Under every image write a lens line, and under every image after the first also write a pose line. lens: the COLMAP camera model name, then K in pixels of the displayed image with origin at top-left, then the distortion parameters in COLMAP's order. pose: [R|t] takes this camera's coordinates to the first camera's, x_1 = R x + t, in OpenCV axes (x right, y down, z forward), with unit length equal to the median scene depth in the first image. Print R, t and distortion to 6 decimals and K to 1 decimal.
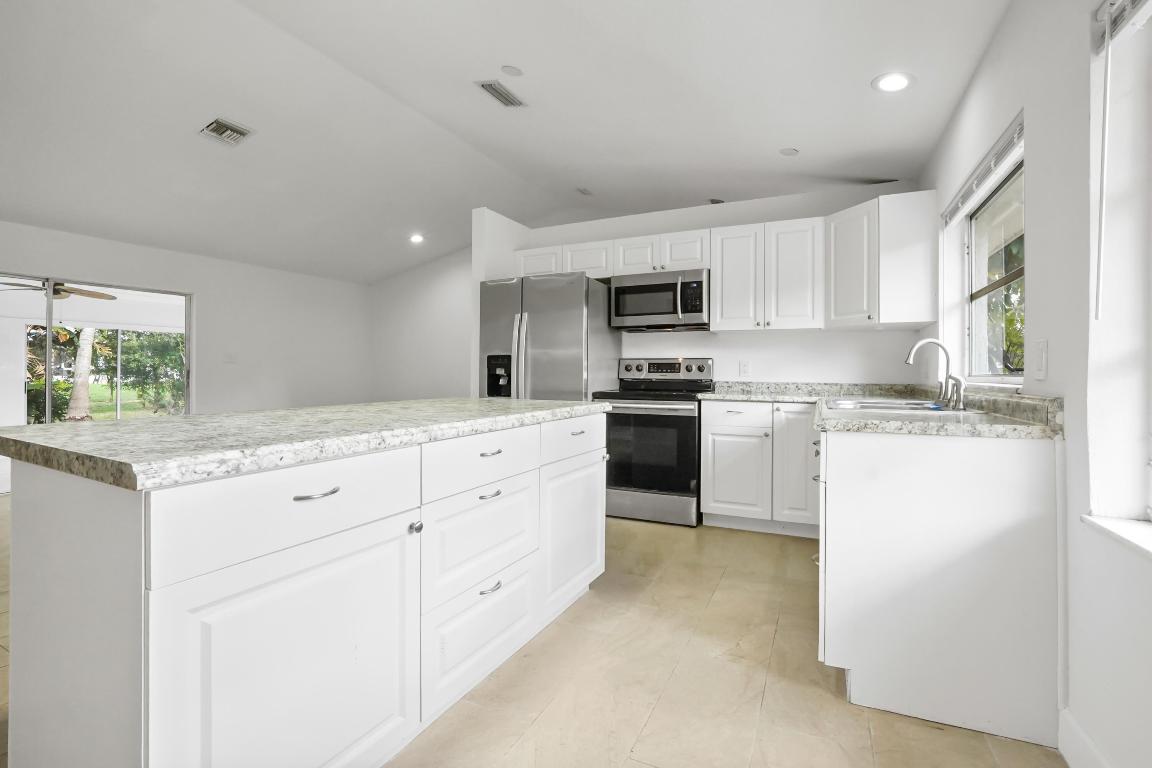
lens RADIAL K [[507.3, 0, 579.4], [0, 507.3, 370.5], [0, 0, 1]] dist [-0.065591, 0.019507]
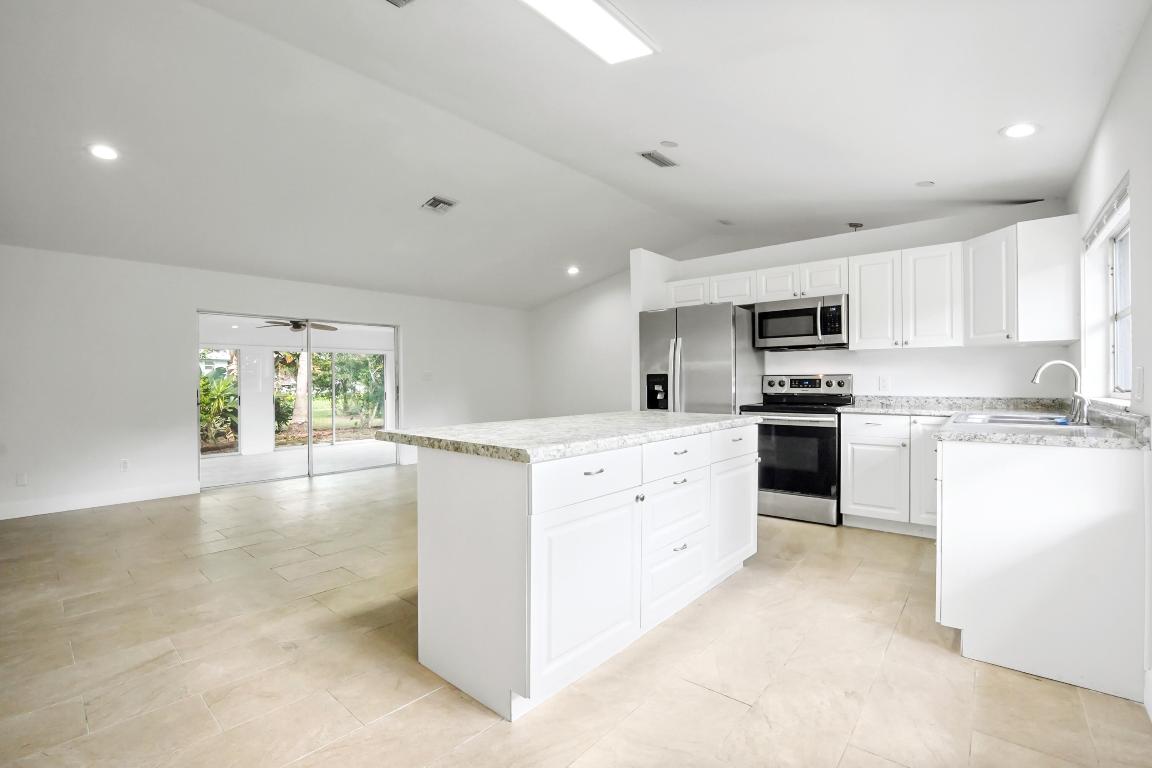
lens RADIAL K [[501.1, 0, 578.4], [0, 501.1, 383.2], [0, 0, 1]] dist [-0.075387, 0.018411]
pose [[0.966700, -0.009049, -0.255752, -0.042622], [0.010609, 0.999933, 0.004721, -0.018964], [0.255692, -0.007277, 0.966731, -0.201197]]
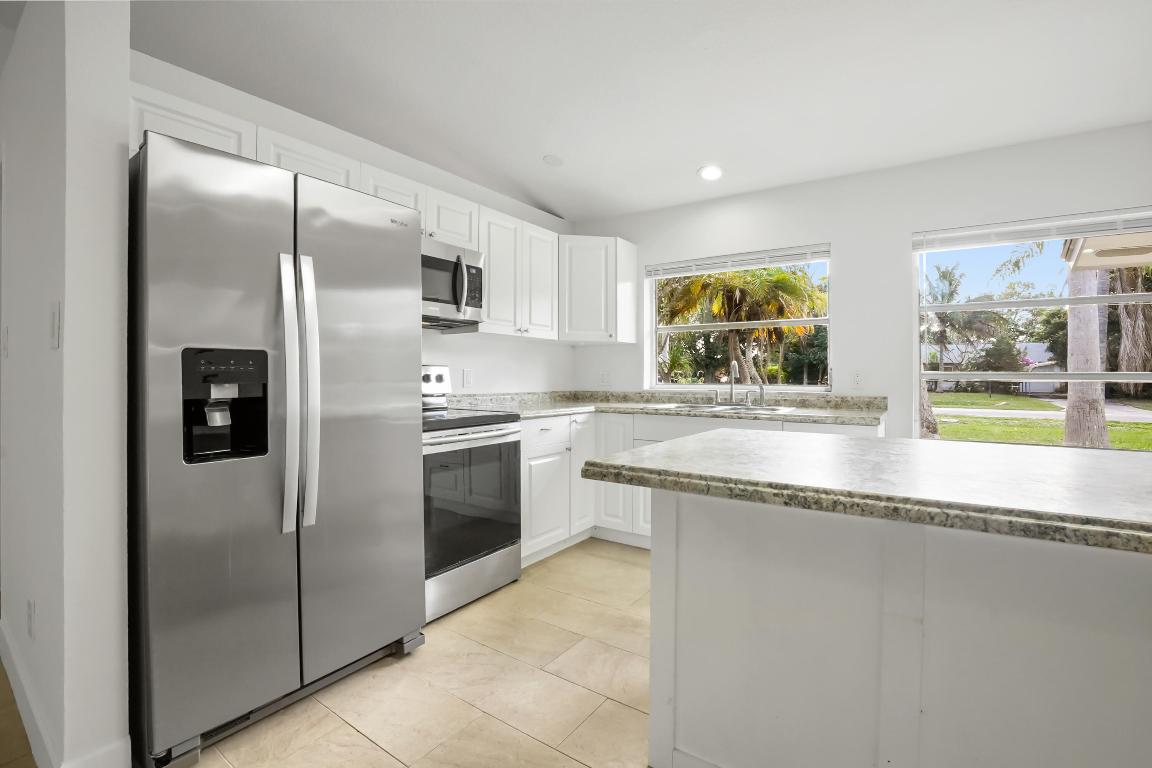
lens RADIAL K [[520.7, 0, 575.6], [0, 520.7, 346.1], [0, 0, 1]] dist [-0.000222, -0.000031]
pose [[0.158721, 0.051408, 0.985984, -0.574786], [-0.006207, 0.998676, -0.051070, -0.016481], [-0.987304, 0.001986, 0.158830, 0.778894]]
